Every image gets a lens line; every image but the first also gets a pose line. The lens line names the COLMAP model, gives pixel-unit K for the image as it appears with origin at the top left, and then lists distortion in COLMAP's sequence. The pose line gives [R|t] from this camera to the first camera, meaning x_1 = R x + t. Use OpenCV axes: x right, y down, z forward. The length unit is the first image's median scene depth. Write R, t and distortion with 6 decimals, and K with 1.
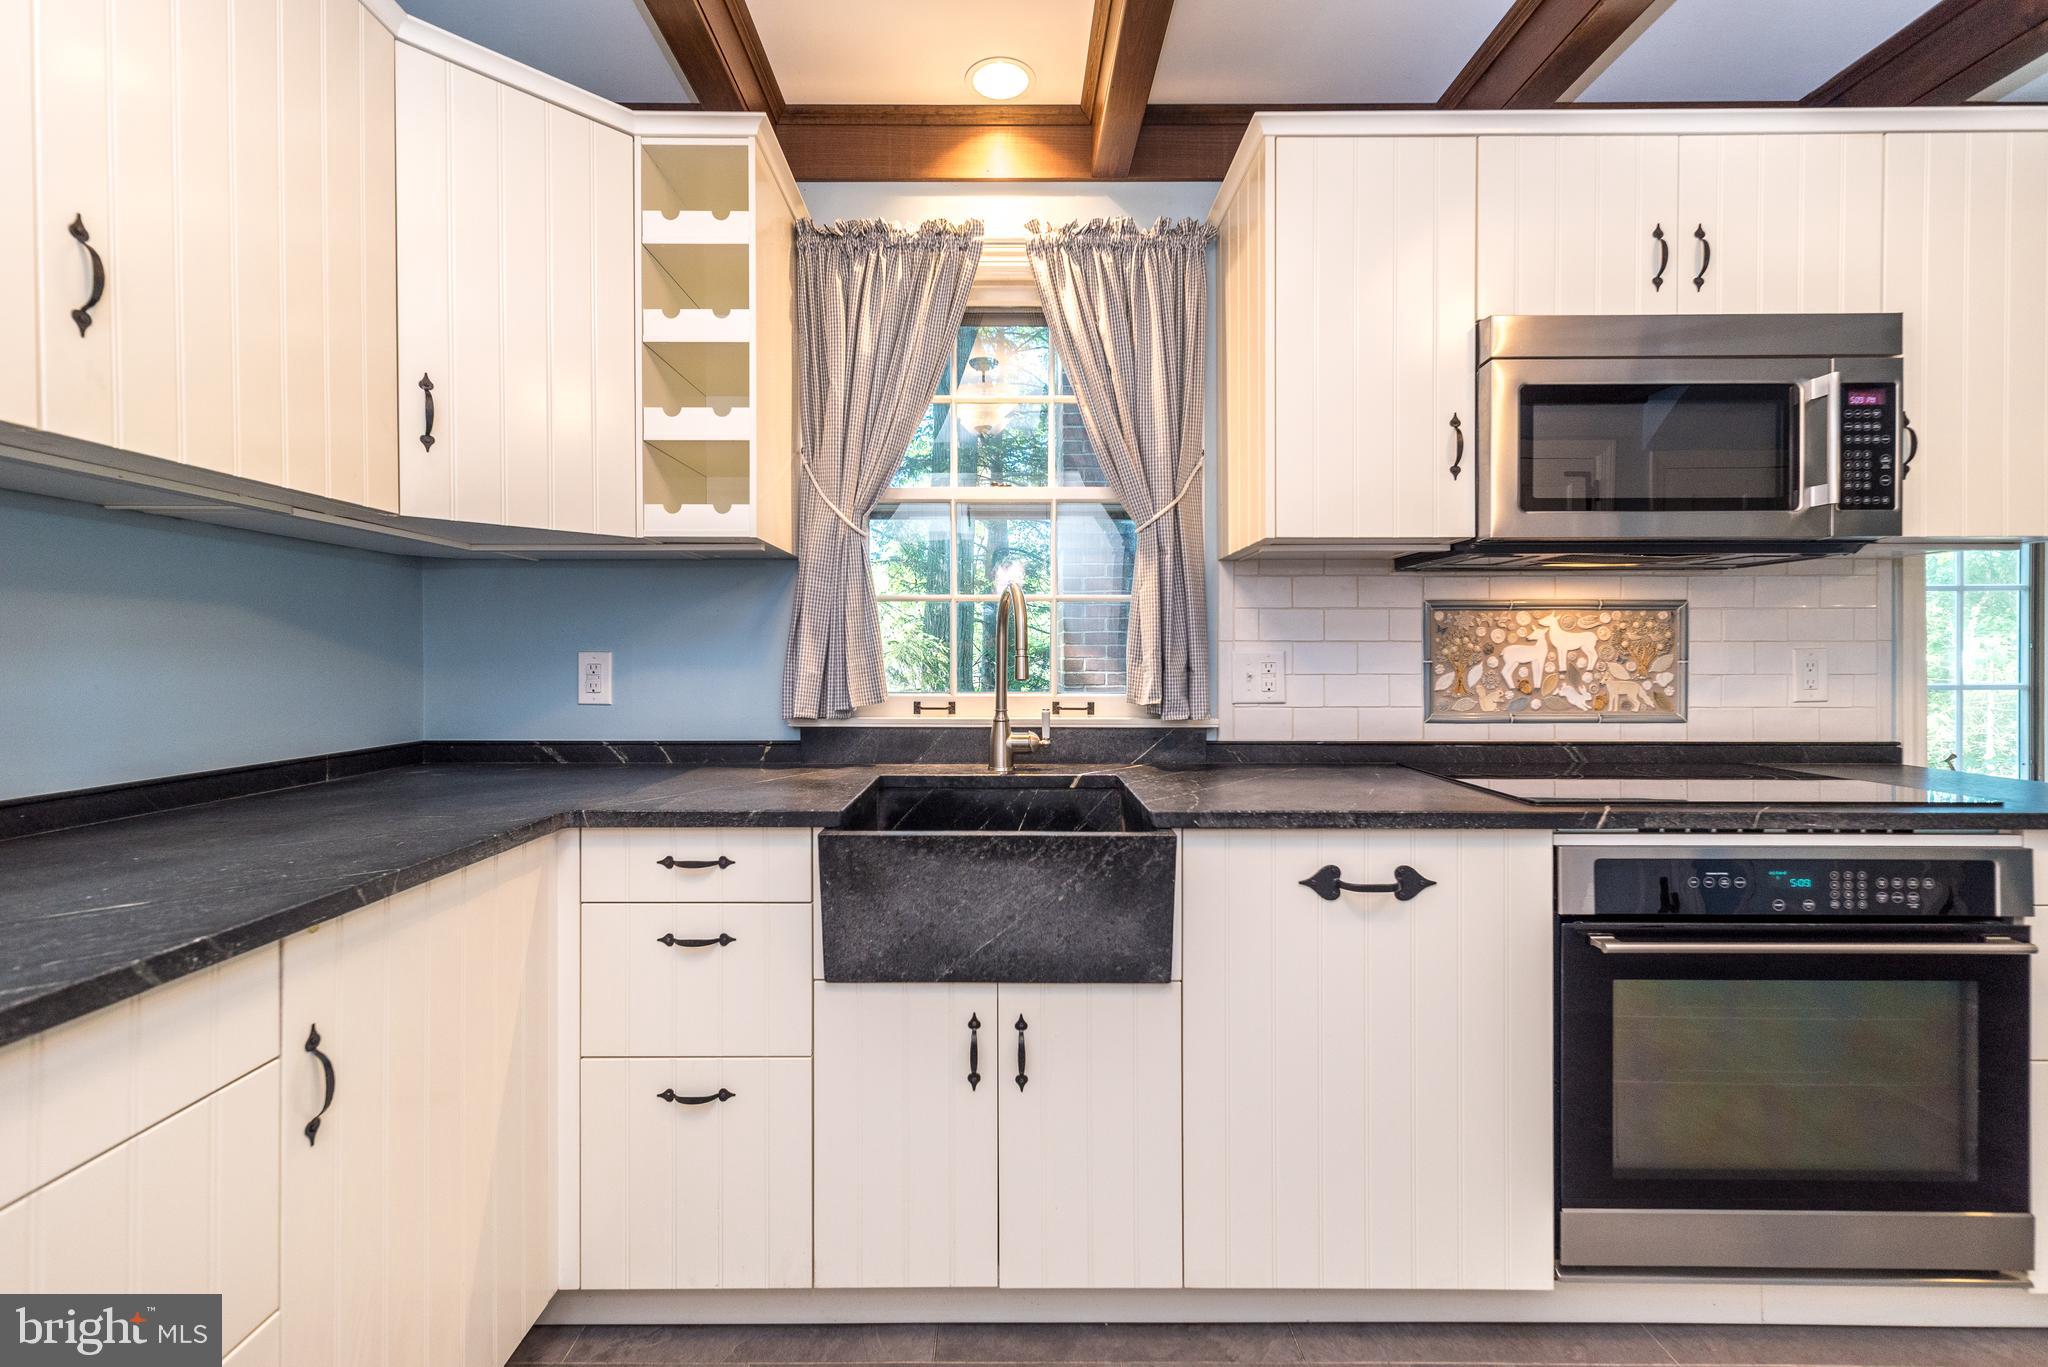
lens RADIAL K [[899.4, 0, 1003.8], [0, 899.4, 648.7], [0, 0, 1]] dist [0.010913, -0.000766]
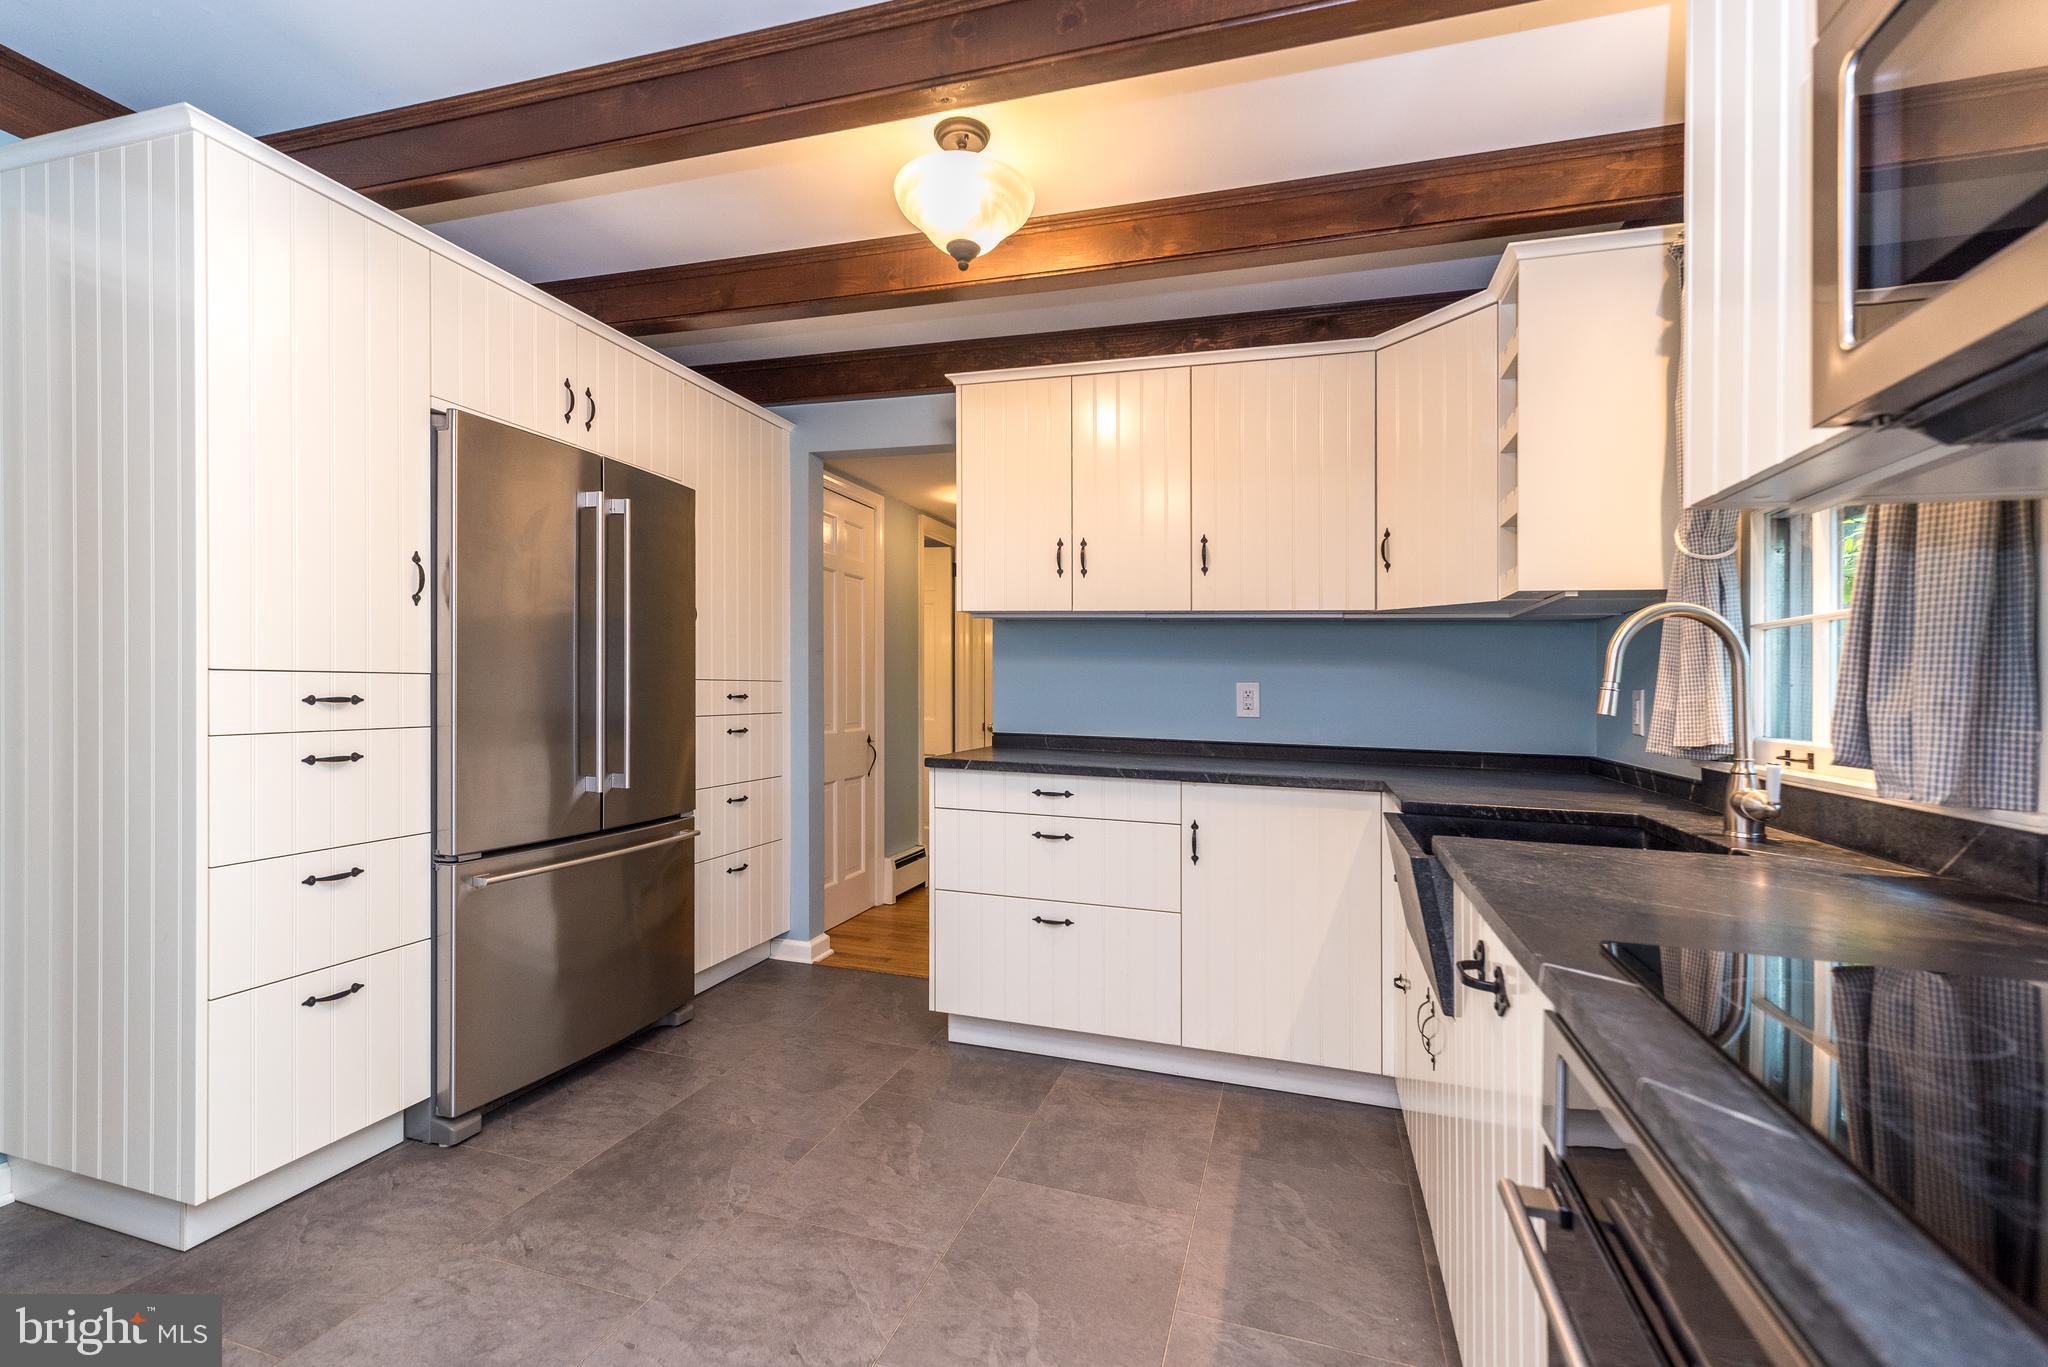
lens RADIAL K [[899.4, 0, 1020.2], [0, 899.4, 691.8], [0, 0, 1]] dist [0.010913, -0.000766]
pose [[-0.305694, -0.001500, -0.952129, 1.065027], [-0.014702, 0.999887, 0.003145, 0.017918], [0.952016, 0.014960, -0.305681, 0.714099]]
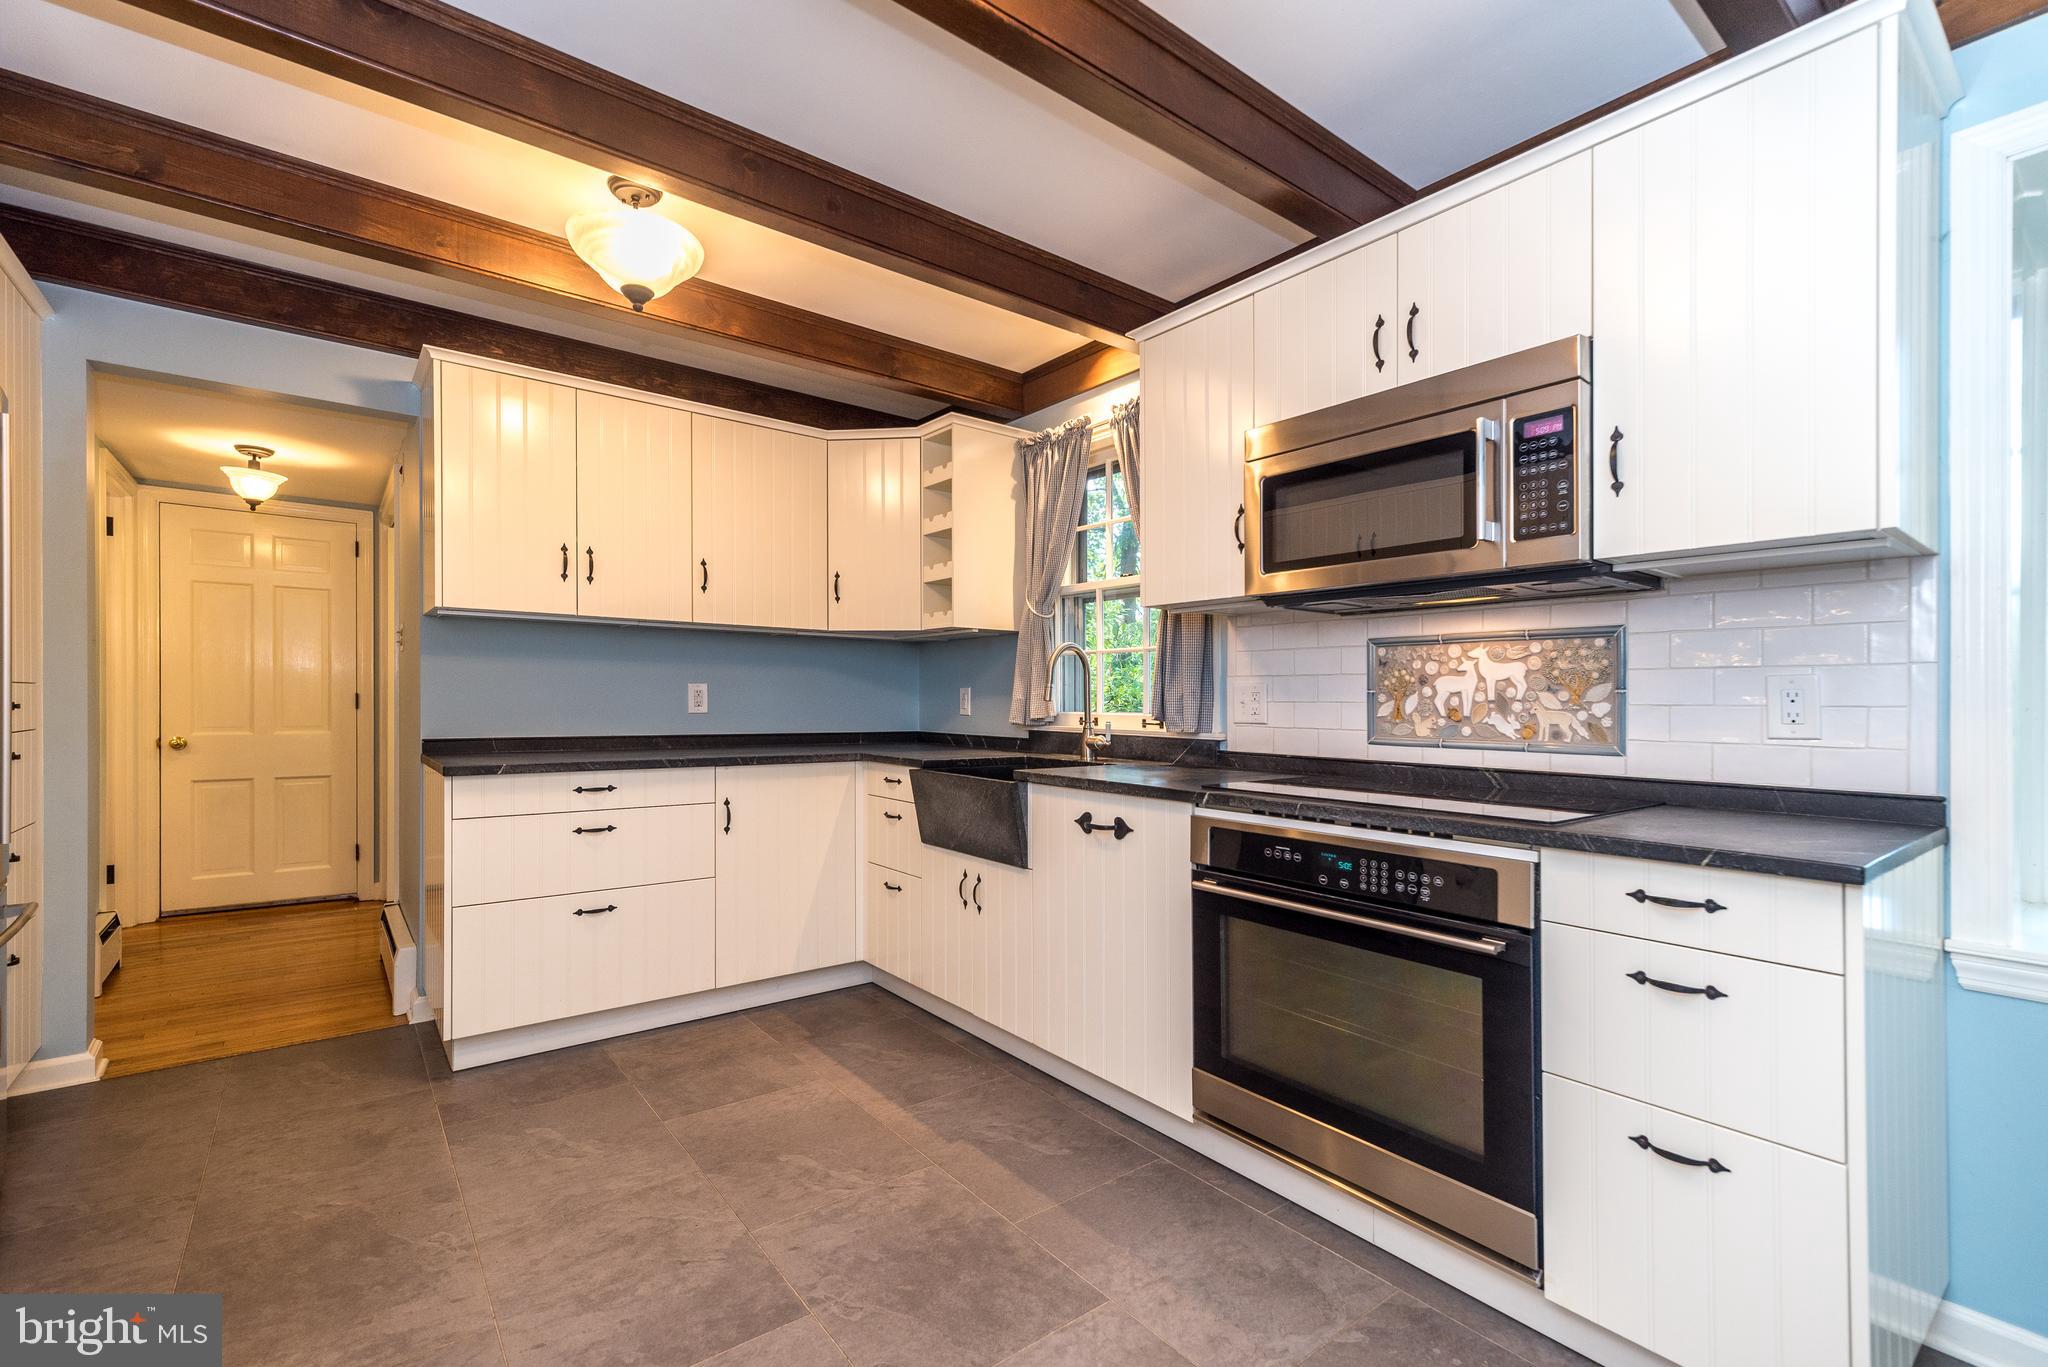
lens RADIAL K [[899.4, 0, 1015.5], [0, 899.4, 692.2], [0, 0, 1]] dist [0.010913, -0.000766]
pose [[0.607494, -0.001117, -0.794324, 1.332615], [-0.002291, 0.999992, -0.003159, 0.023893], [0.794321, 0.003739, 0.607486, -0.080816]]
